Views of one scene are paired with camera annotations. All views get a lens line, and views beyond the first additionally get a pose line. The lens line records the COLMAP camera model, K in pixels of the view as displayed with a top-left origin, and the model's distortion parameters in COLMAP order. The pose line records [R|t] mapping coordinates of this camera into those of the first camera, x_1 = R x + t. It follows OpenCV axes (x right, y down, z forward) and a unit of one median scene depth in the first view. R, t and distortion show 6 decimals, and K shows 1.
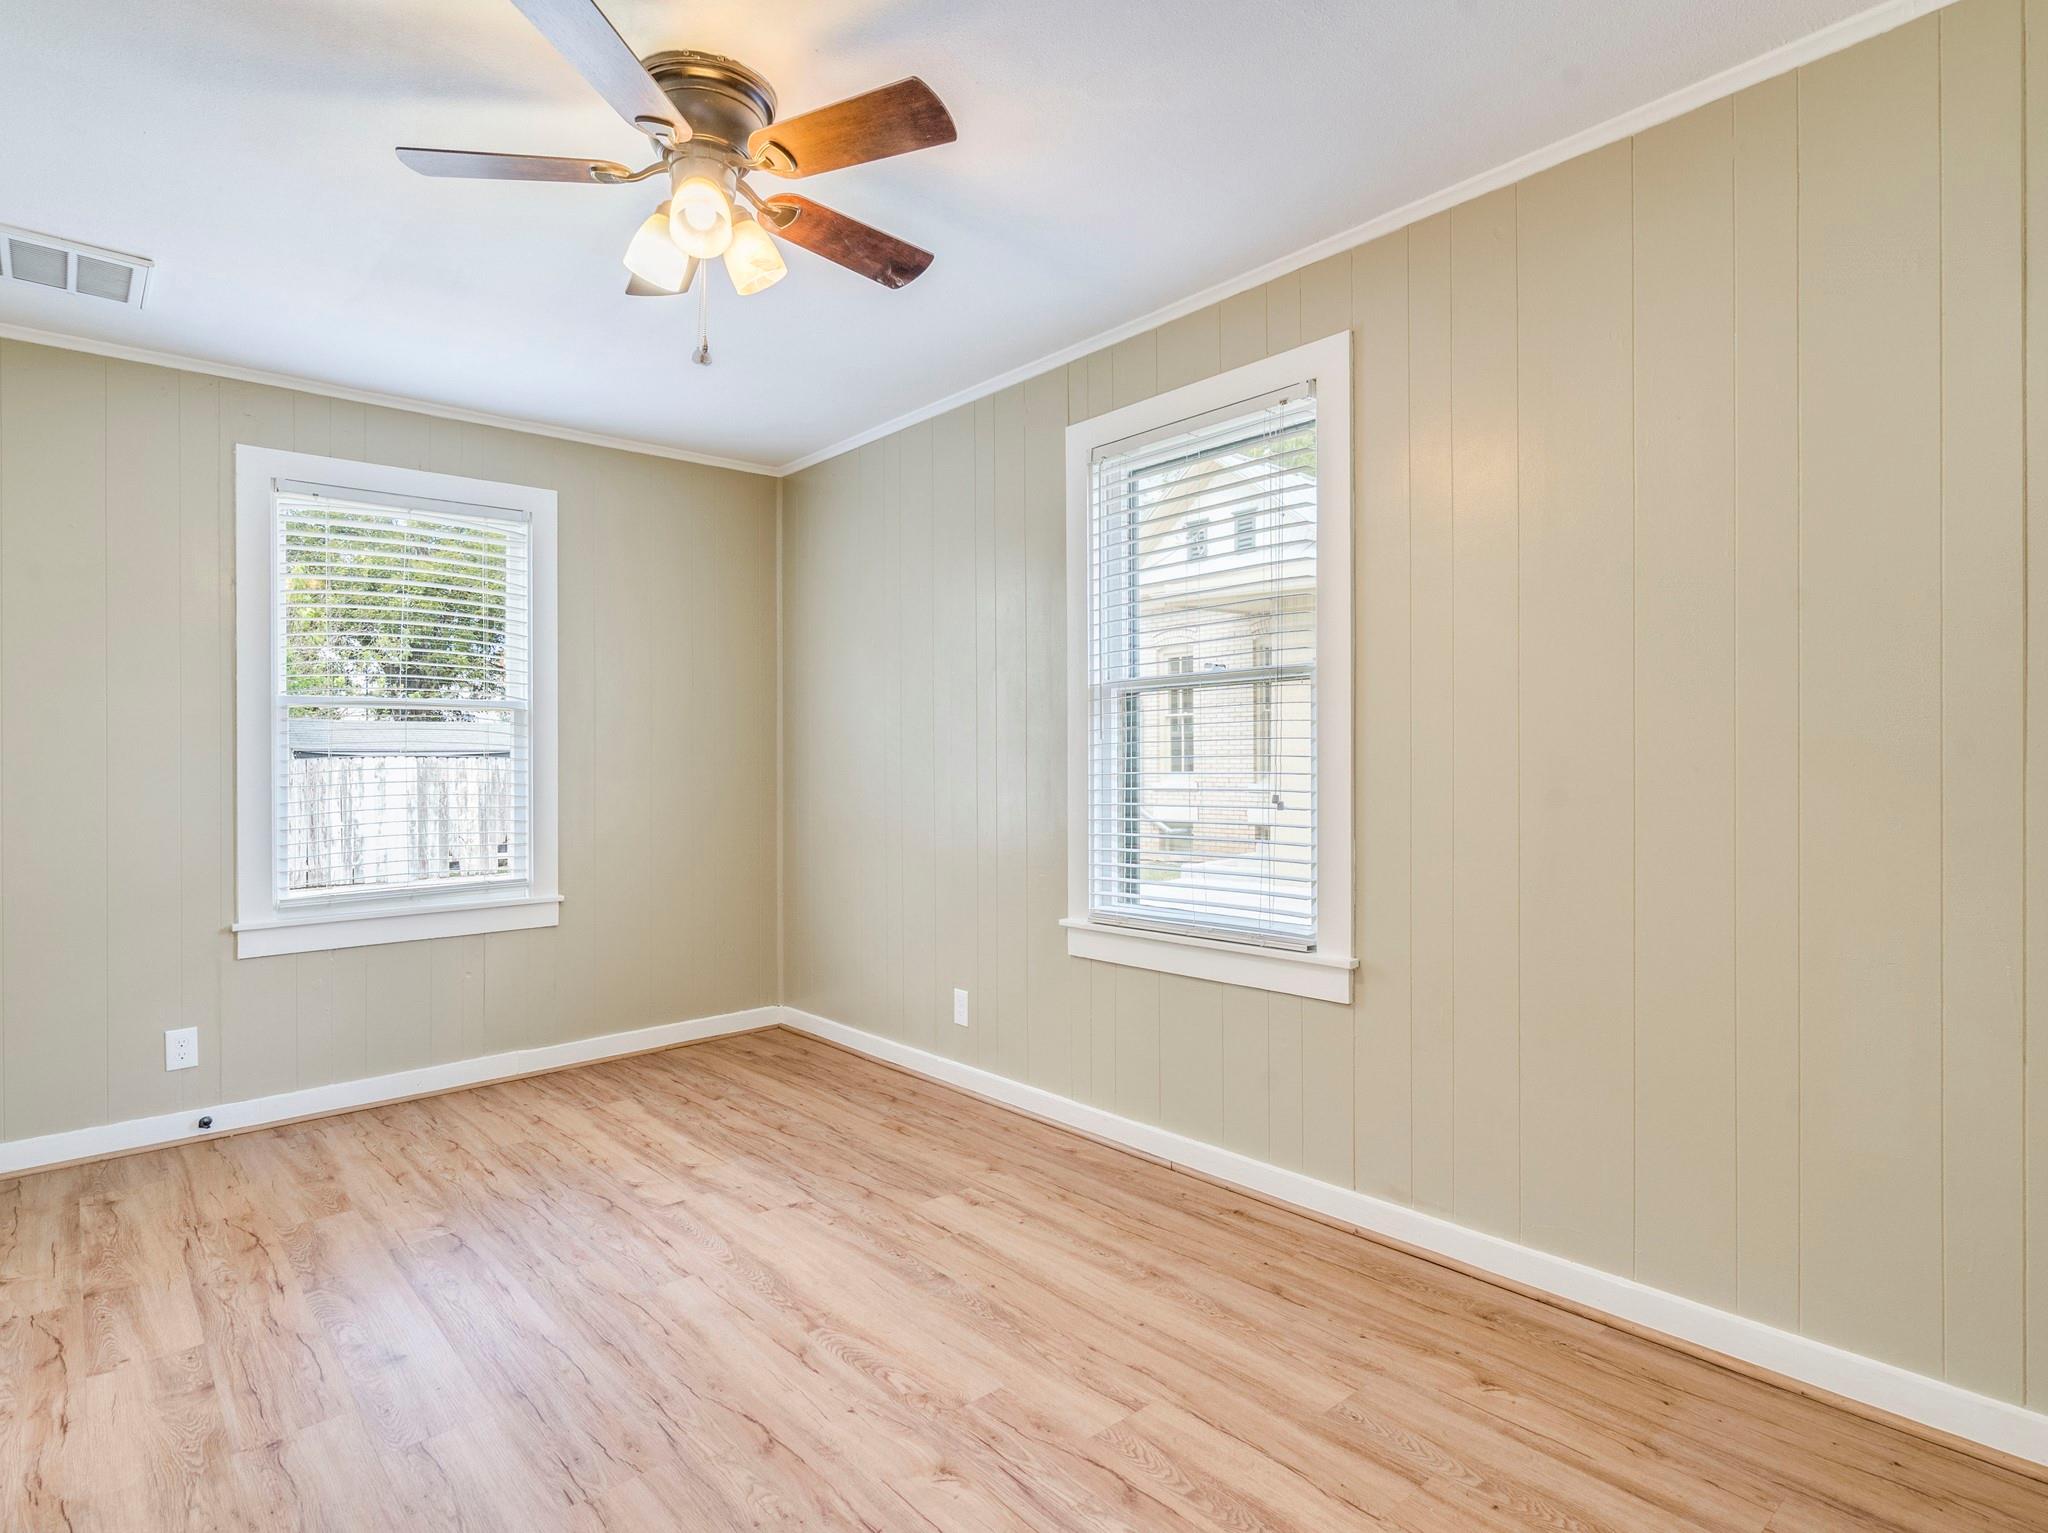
lens RADIAL K [[1074.2, 0, 1024.0], [0, 1074.2, 766.5], [0, 0, 1]] dist [-0.003913, 0.000398]
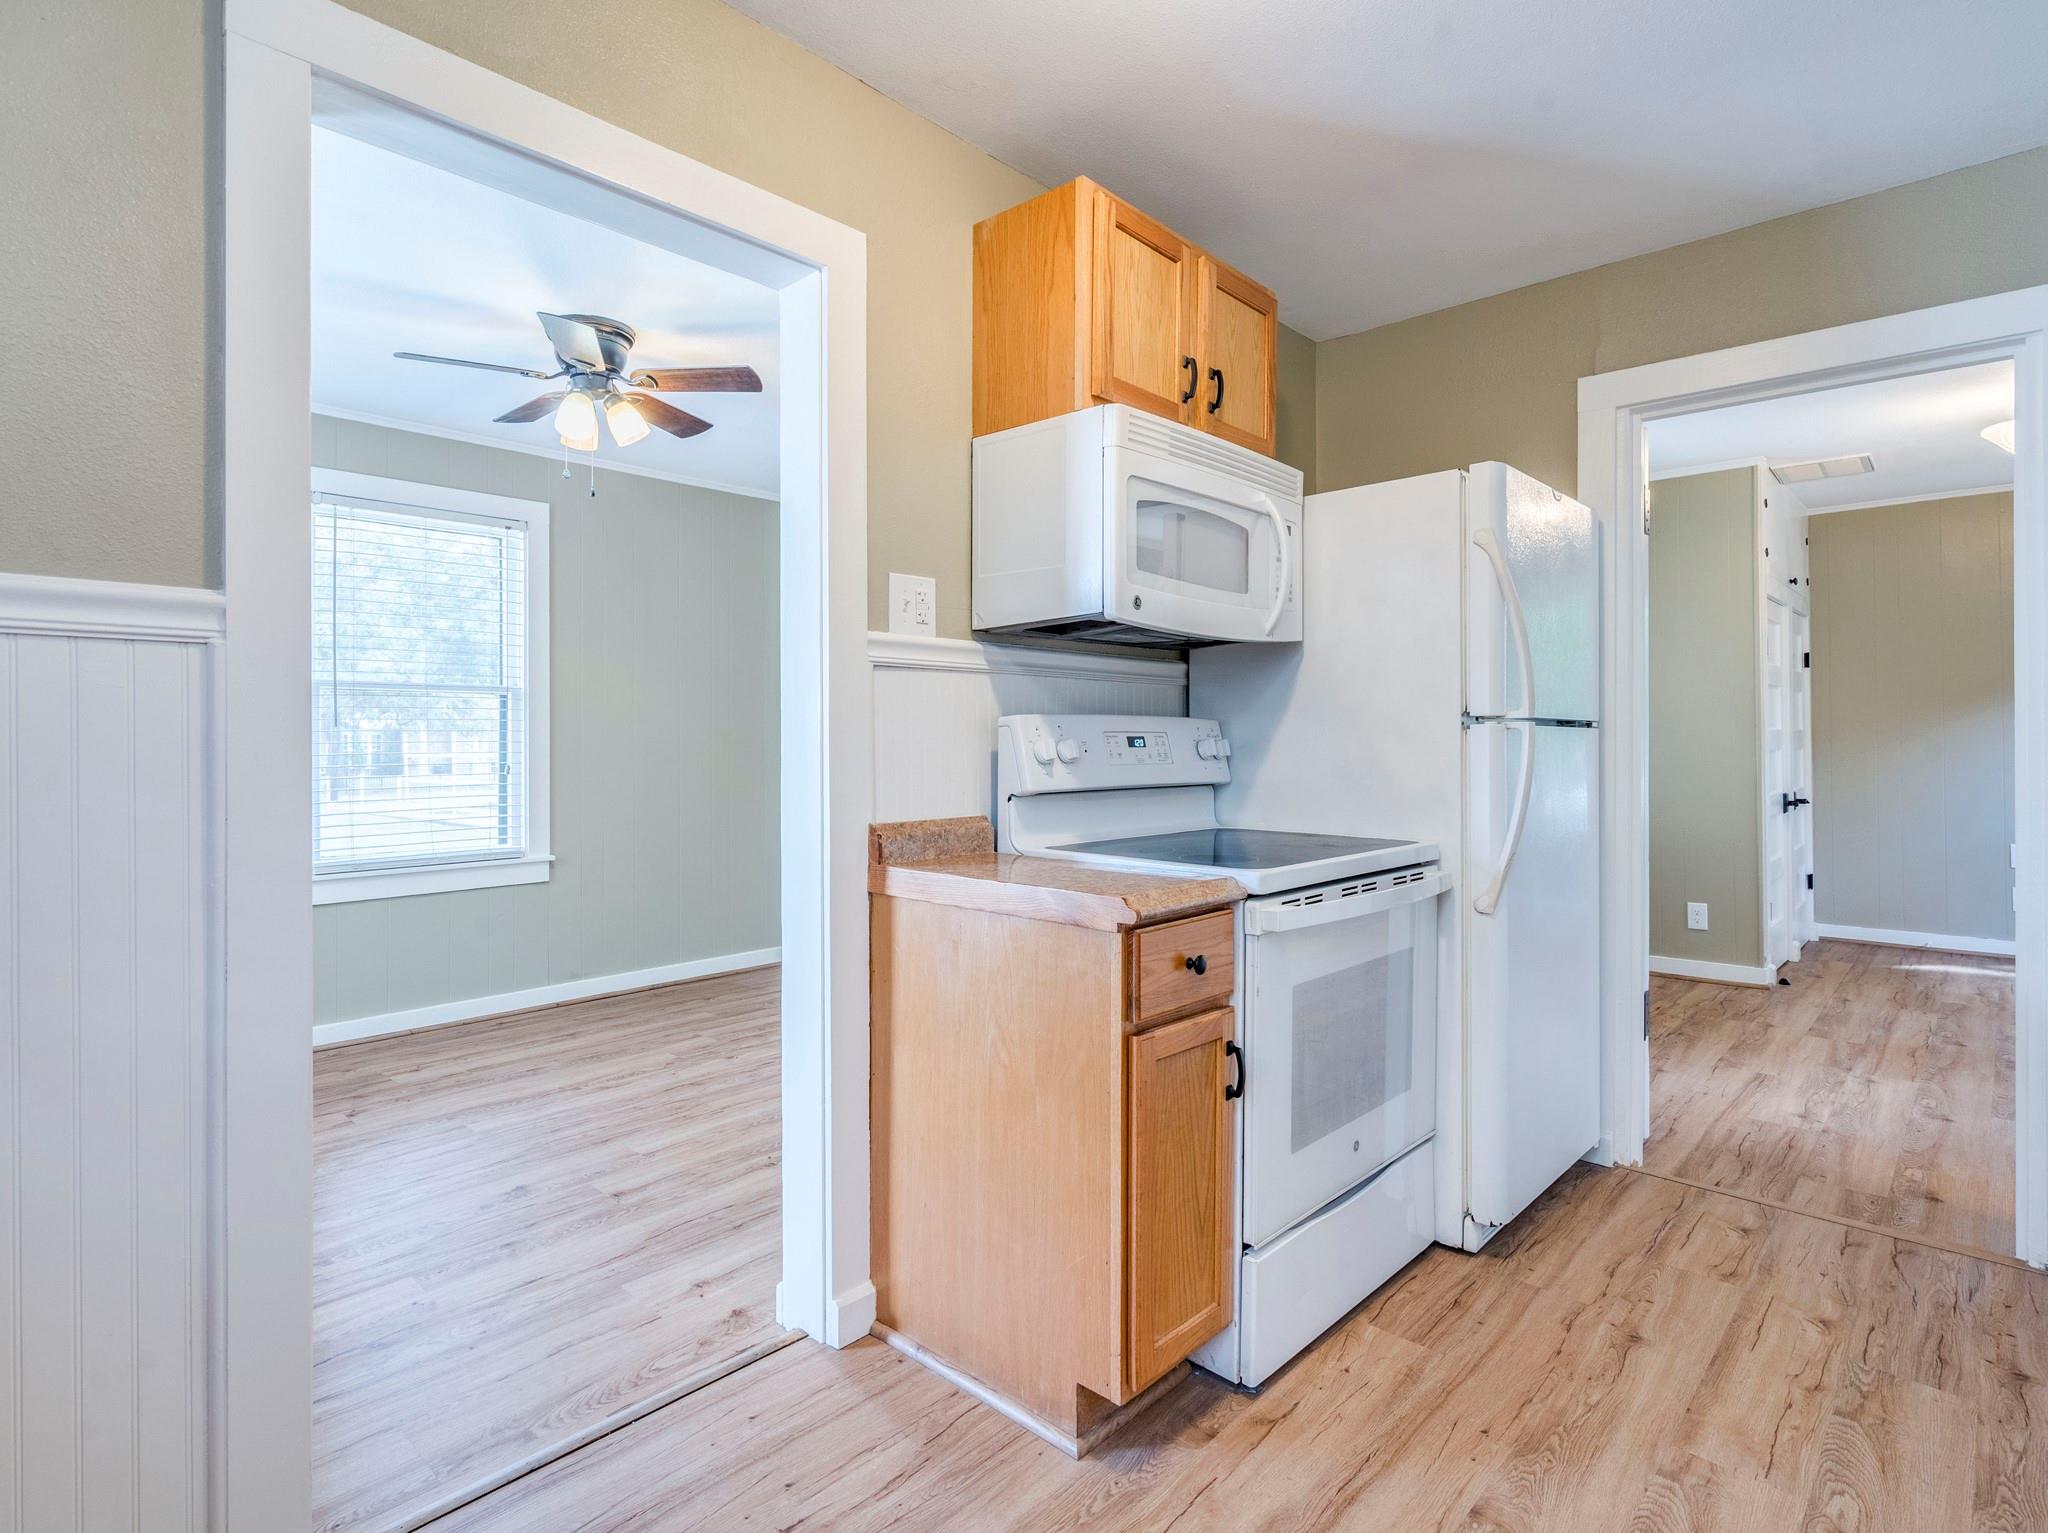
lens RADIAL K [[1074.2, 0, 1024.0], [0, 1074.2, 766.5], [0, 0, 1]] dist [-0.003913, 0.000398]
pose [[-0.108652, -0.012142, 0.994006, -1.955707], [0.005074, 0.999906, 0.012769, 0.017318], [-0.994067, 0.006431, -0.108580, 0.518127]]
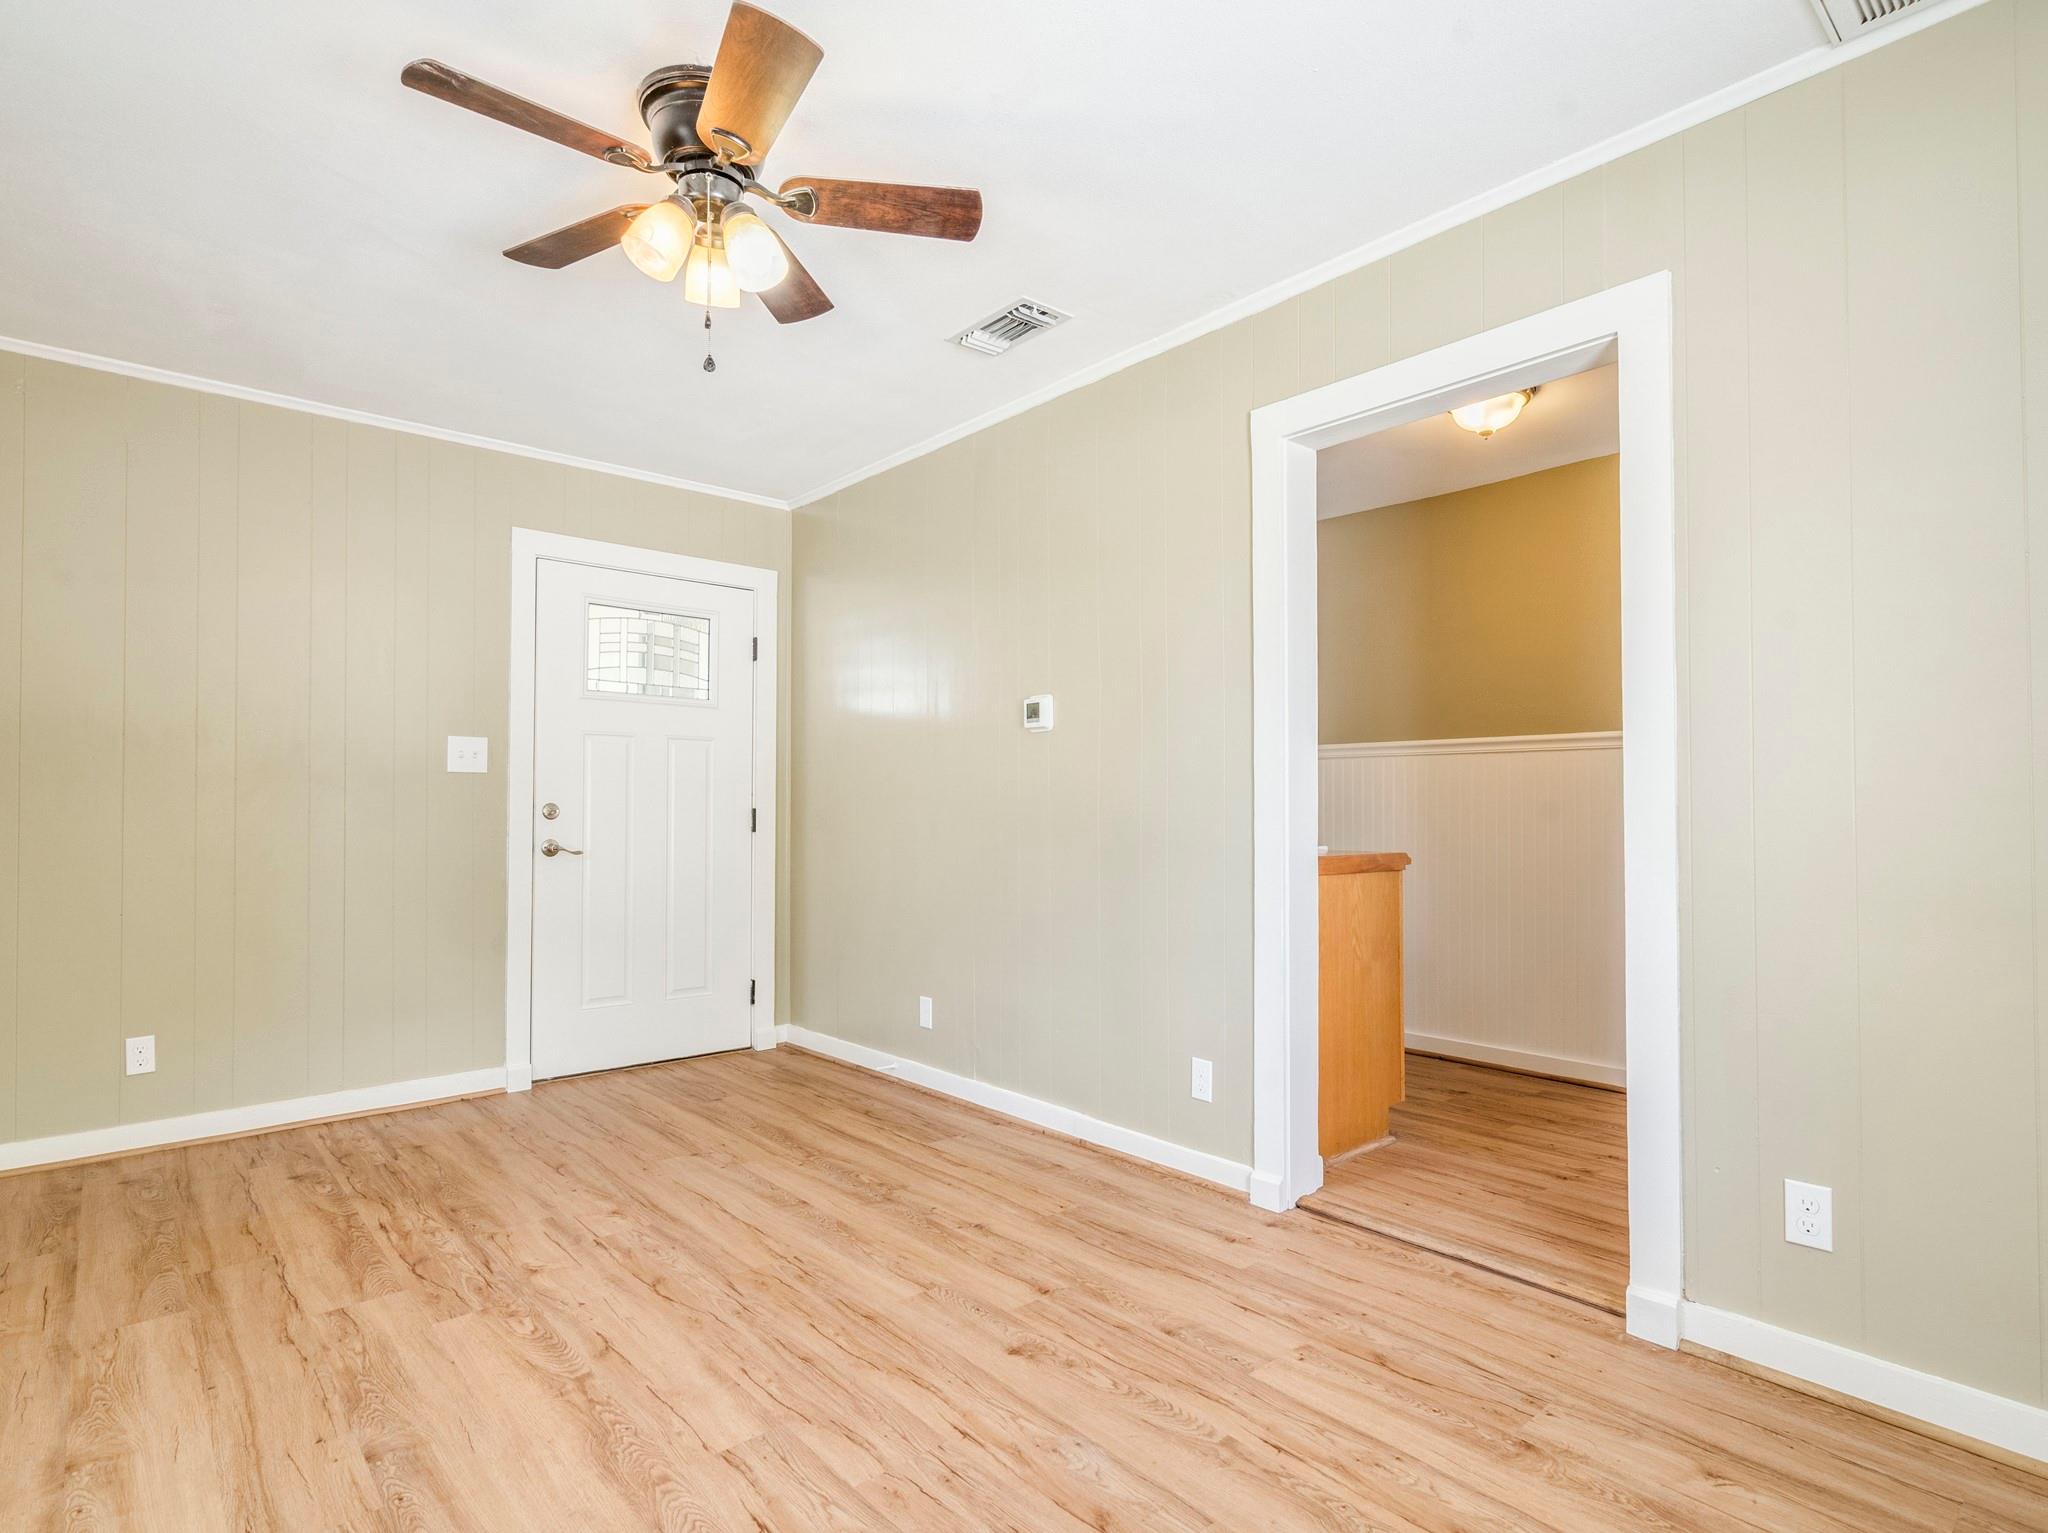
lens RADIAL K [[1053.4, 0, 1051.0], [0, 1053.4, 761.0], [0, 0, 1]] dist [-0.002747, -0.001459]
pose [[-0.999784, 0.013826, -0.015519, -0.607696], [0.014433, 0.999108, -0.039673, 0.045588], [0.014957, -0.039888, -0.999092, 1.986141]]
